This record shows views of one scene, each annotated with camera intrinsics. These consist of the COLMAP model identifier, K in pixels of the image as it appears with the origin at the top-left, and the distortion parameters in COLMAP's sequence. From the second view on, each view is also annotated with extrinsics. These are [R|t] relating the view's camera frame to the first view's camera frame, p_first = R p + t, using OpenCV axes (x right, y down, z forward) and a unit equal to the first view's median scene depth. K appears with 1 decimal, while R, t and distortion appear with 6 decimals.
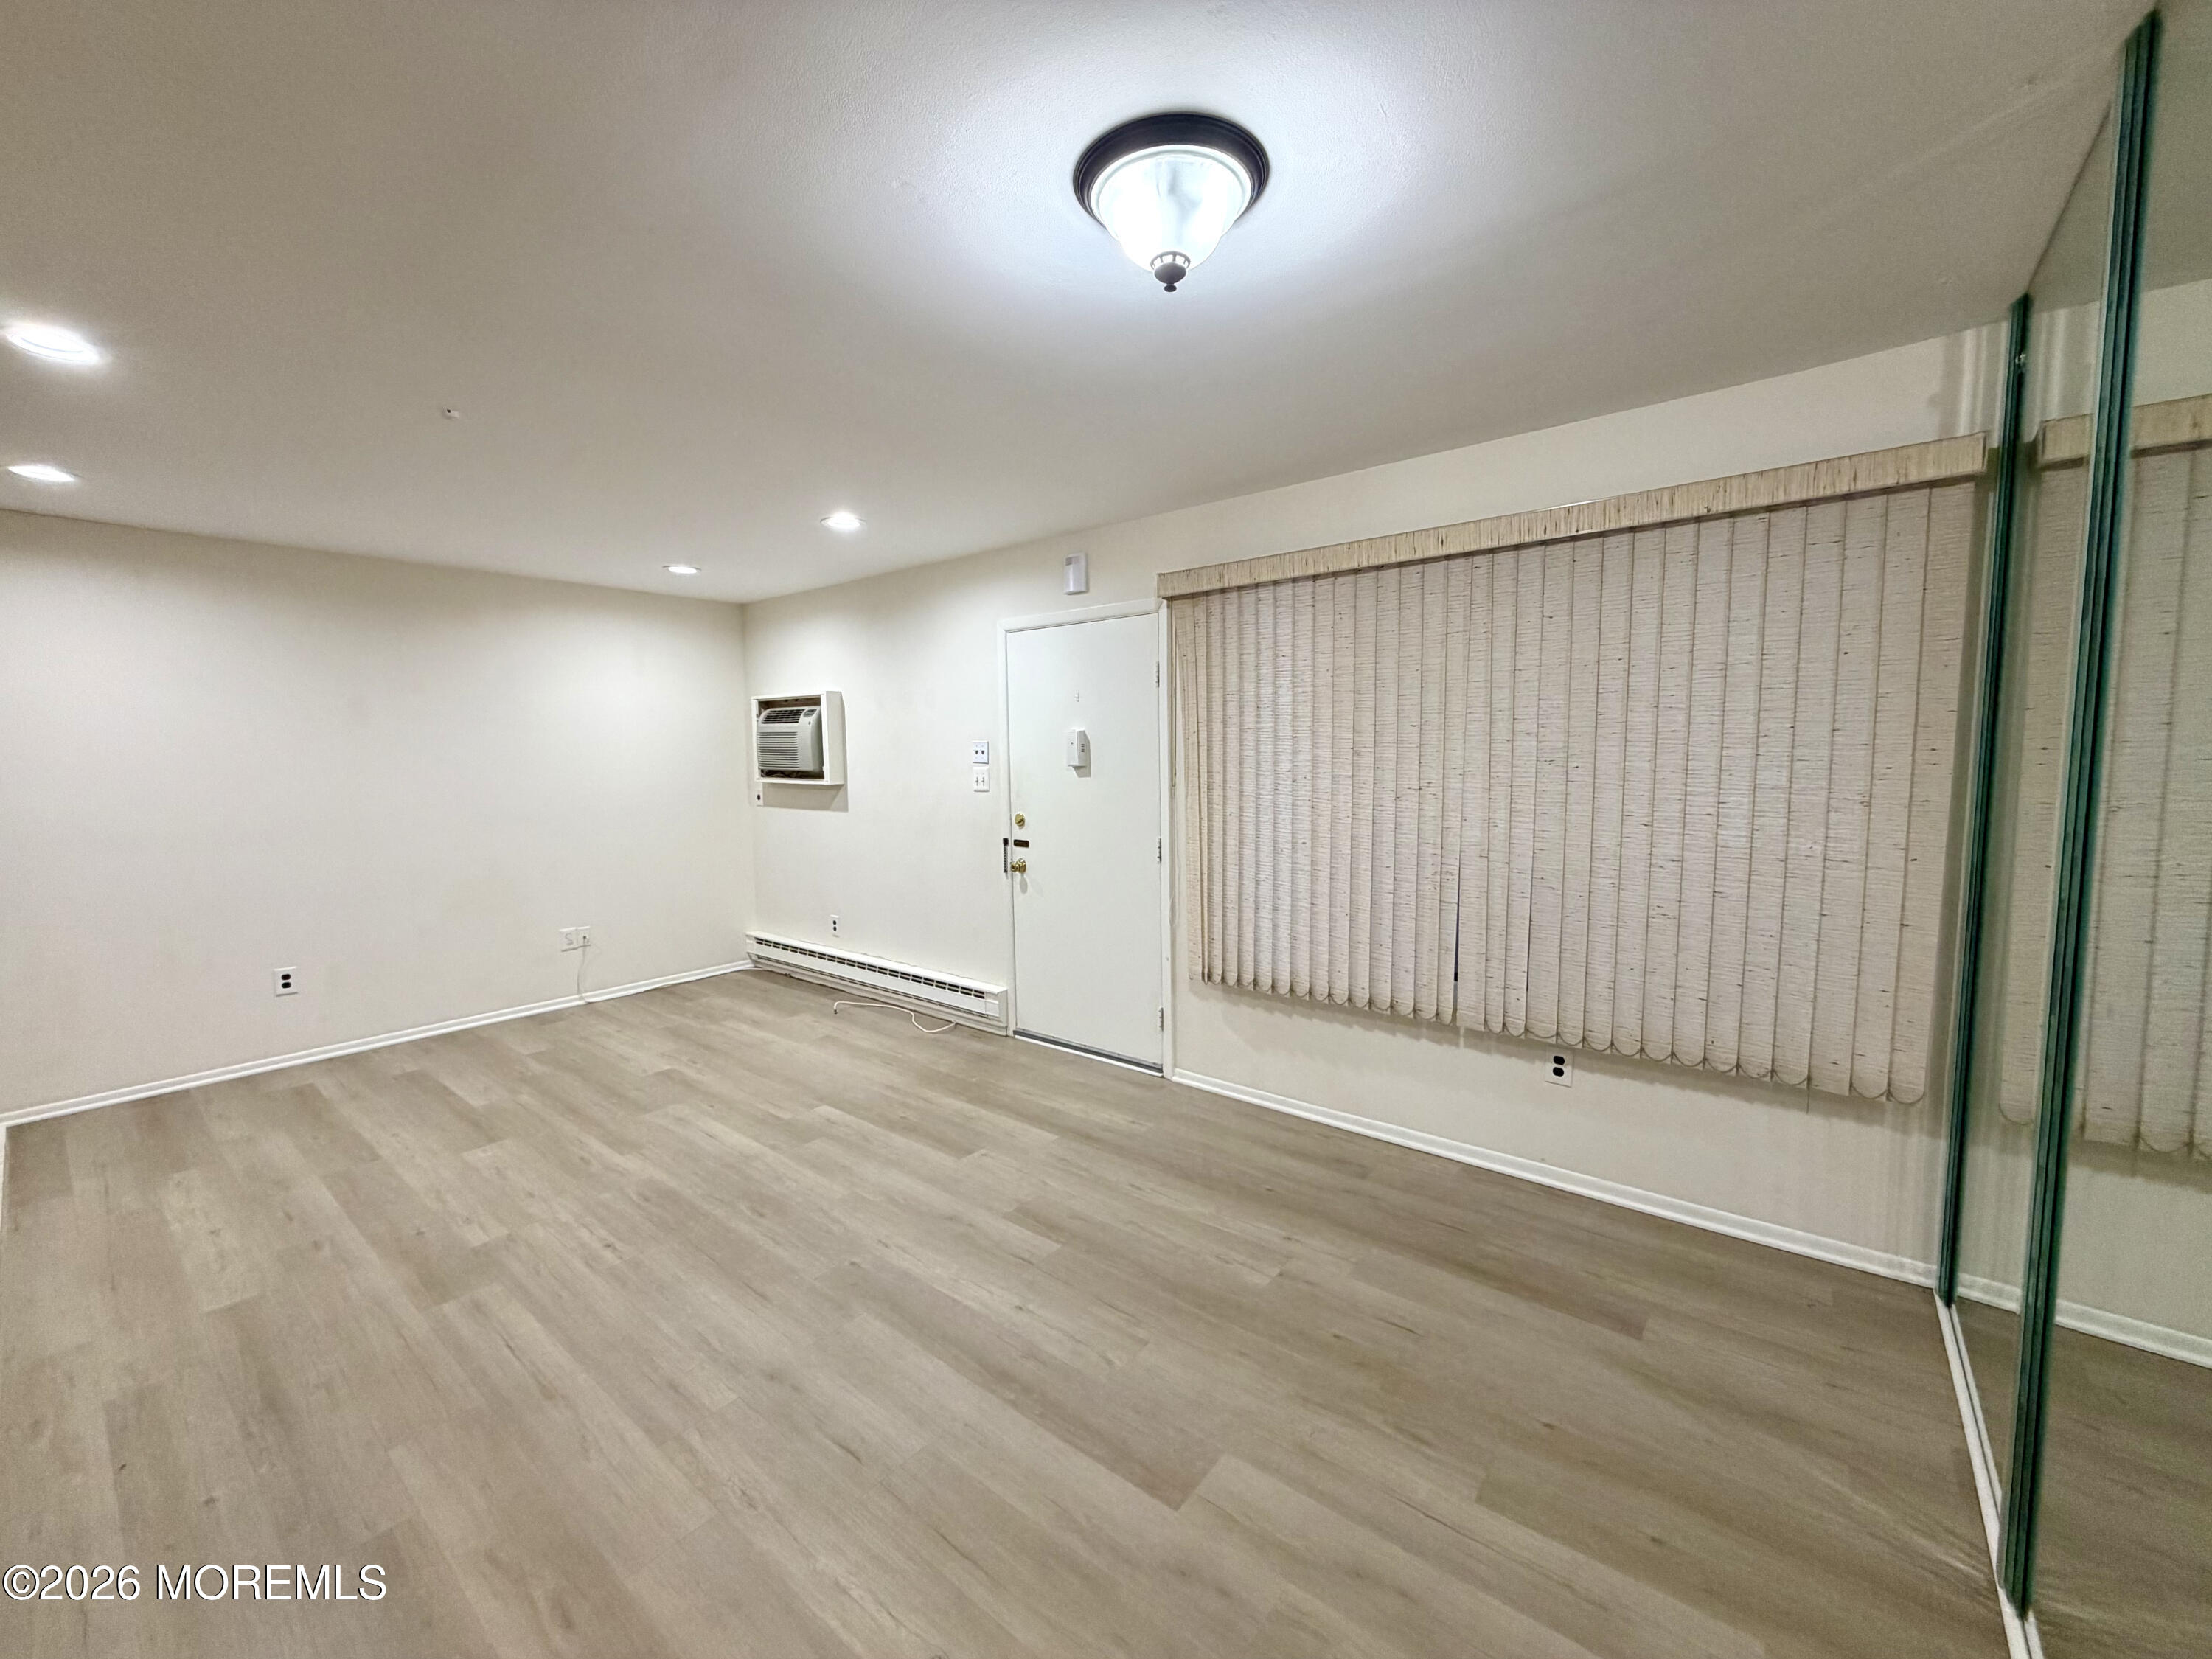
lens RADIAL K [[883.4, 0, 1102.1], [0, 883.4, 832.1], [0, 0, 1]] dist [0.001082, 0.000085]
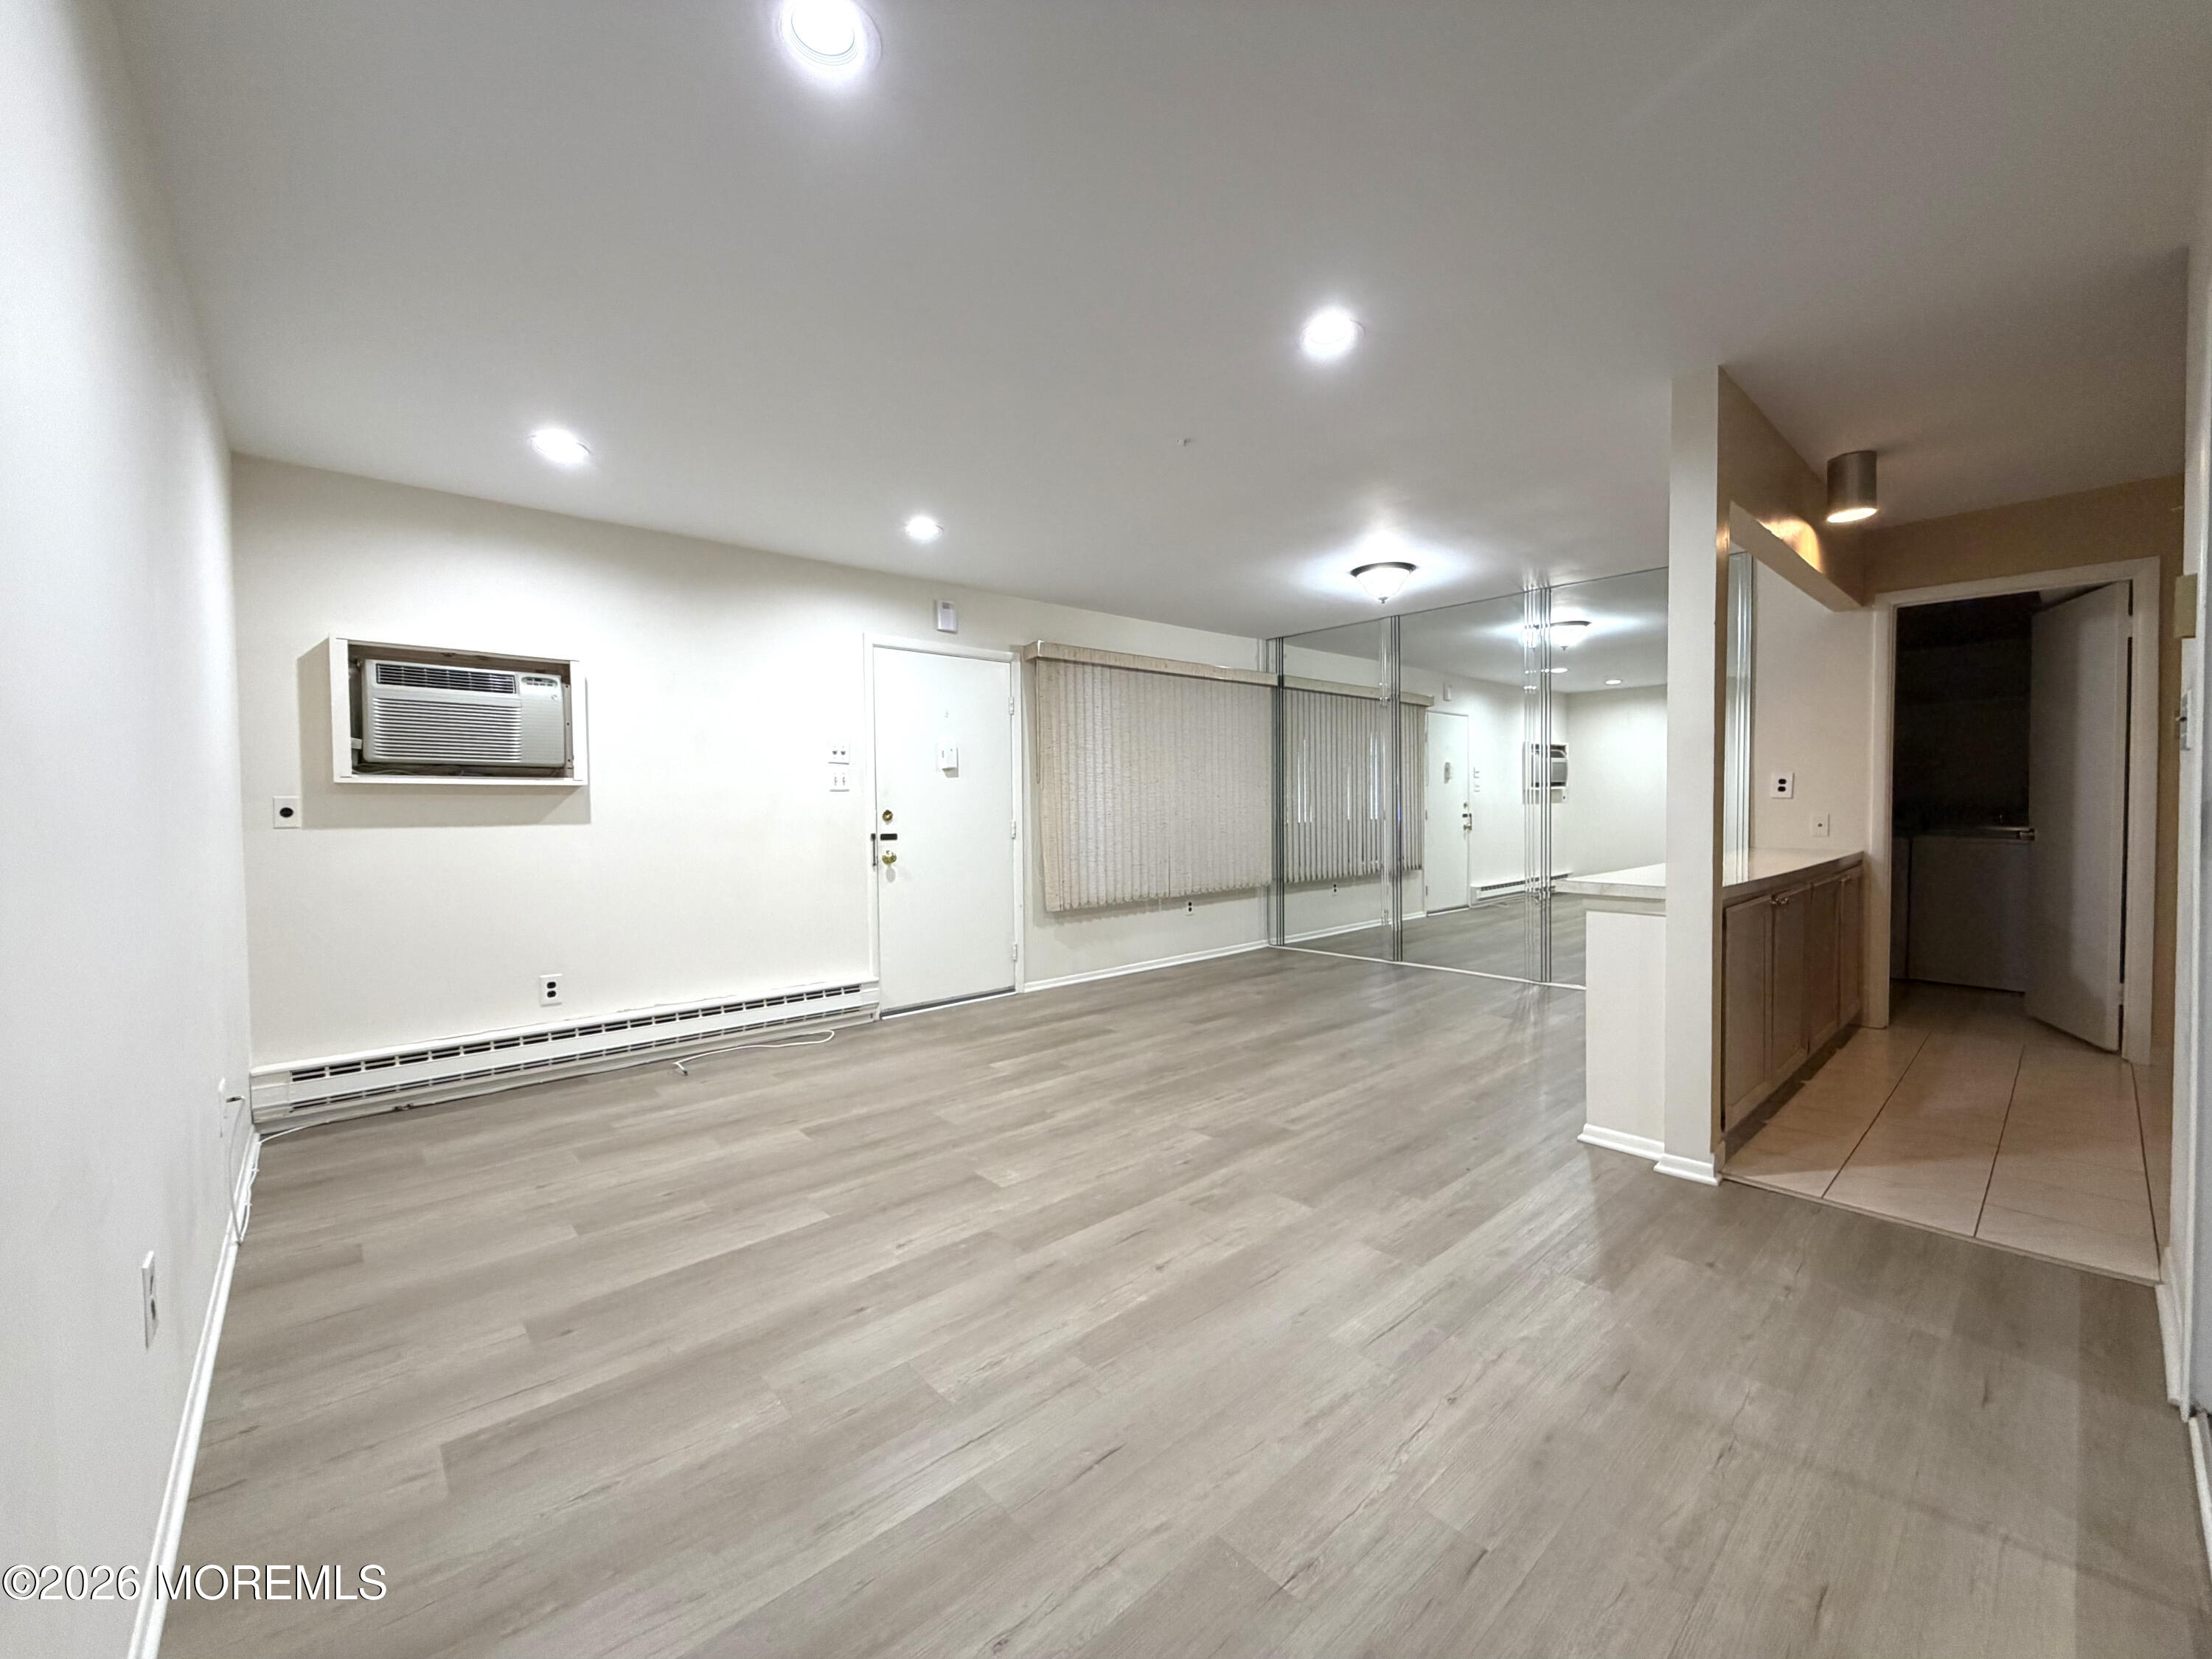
lens RADIAL K [[883.4, 0, 1102.1], [0, 883.4, 828.3], [0, 0, 1]] dist [0.001082, 0.000085]
pose [[0.159819, -0.017916, 0.986984, -1.431365], [0.099021, 0.995083, 0.002029, 0.033056], [-0.982167, 0.097408, 0.160807, 0.696629]]
